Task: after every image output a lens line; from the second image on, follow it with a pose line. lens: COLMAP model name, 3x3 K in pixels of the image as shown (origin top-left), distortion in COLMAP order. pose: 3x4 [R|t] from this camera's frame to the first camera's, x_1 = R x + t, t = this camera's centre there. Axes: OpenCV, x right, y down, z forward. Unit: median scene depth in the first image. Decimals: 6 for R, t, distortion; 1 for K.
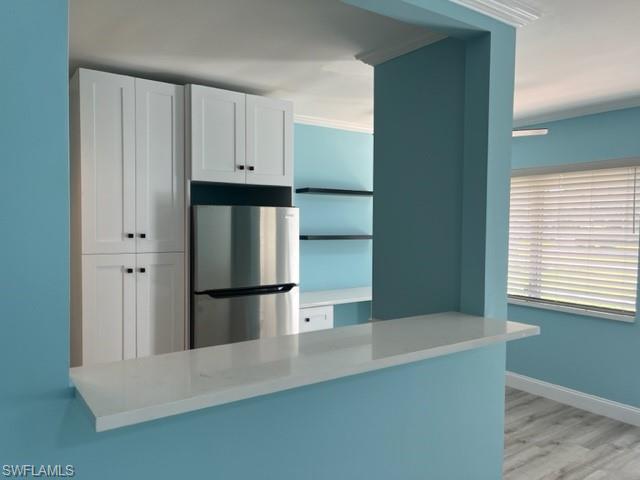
lens RADIAL K [[496.0, 0, 320.0], [0, 496.0, 240.0], [0, 0, 1]] dist [0.002575, 0.000265]
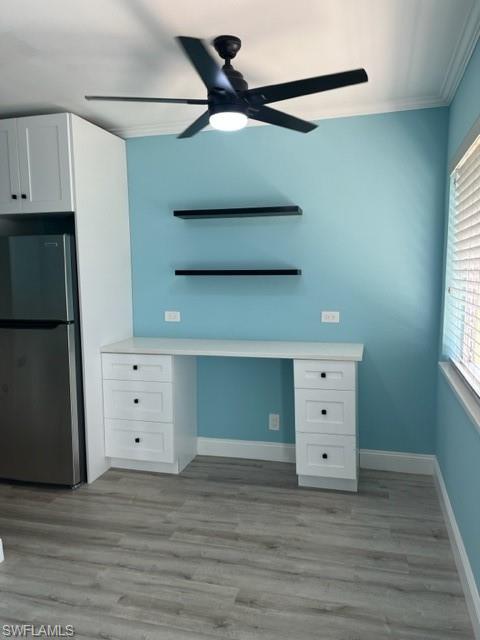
lens RADIAL K [[496.0, 0, 240.8], [0, 496.0, 333.3], [0, 0, 1]] dist [0.002575, 0.000265]
pose [[0.637629, 0.098337, -0.764041, 0.752275], [-0.012860, 0.993039, 0.117078, -0.001414], [0.770236, -0.064827, 0.634456, 0.604367]]
